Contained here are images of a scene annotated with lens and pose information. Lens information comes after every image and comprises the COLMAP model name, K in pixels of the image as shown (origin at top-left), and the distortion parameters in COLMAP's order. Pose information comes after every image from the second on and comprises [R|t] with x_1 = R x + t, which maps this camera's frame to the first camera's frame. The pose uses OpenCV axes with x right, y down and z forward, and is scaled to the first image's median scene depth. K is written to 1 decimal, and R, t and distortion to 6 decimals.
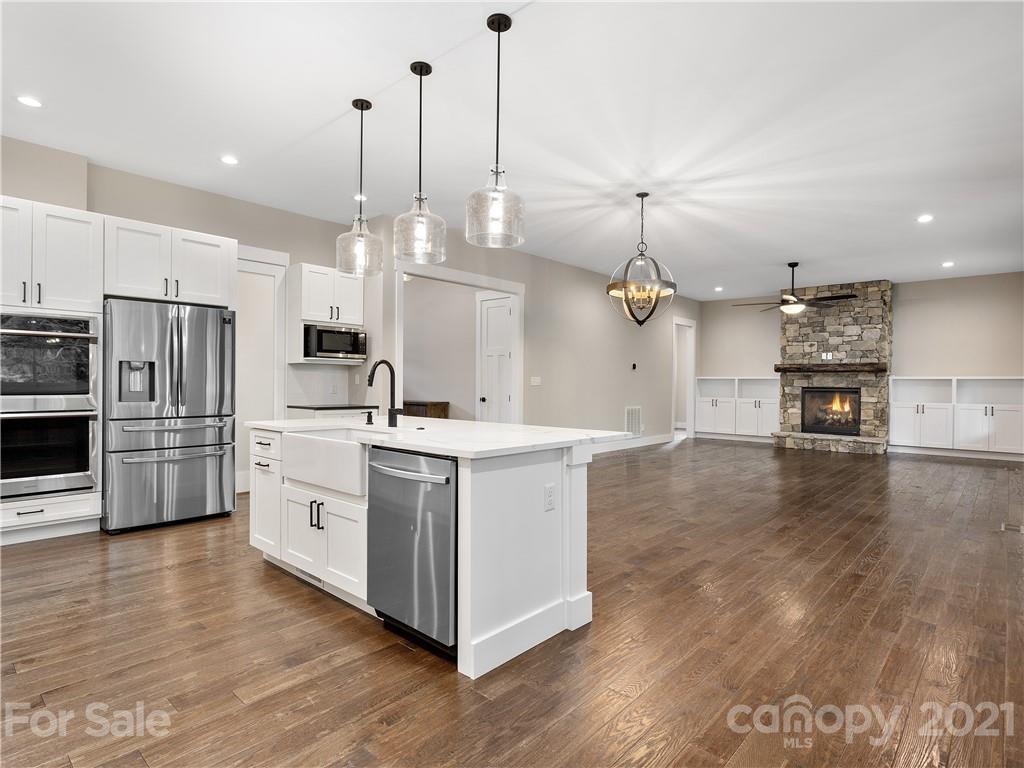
lens RADIAL K [[551.8, 0, 513.0], [0, 551.8, 383.8], [0, 0, 1]] dist [-0.008376, 0.001540]
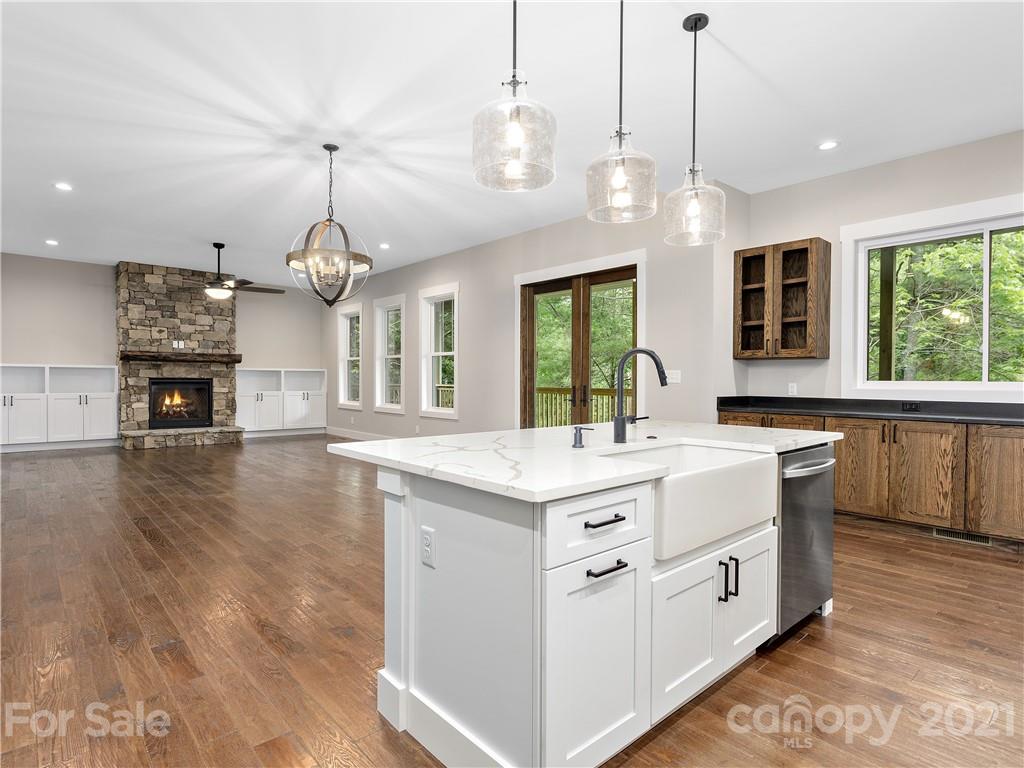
lens RADIAL K [[551.8, 0, 513.2], [0, 551.8, 383.7], [0, 0, 1]] dist [-0.008376, 0.001540]
pose [[0.095072, -0.016451, 0.995334, -0.310120], [-0.005181, 0.999842, 0.017021, -0.002835], [-0.995457, -0.006775, 0.094972, 0.356312]]
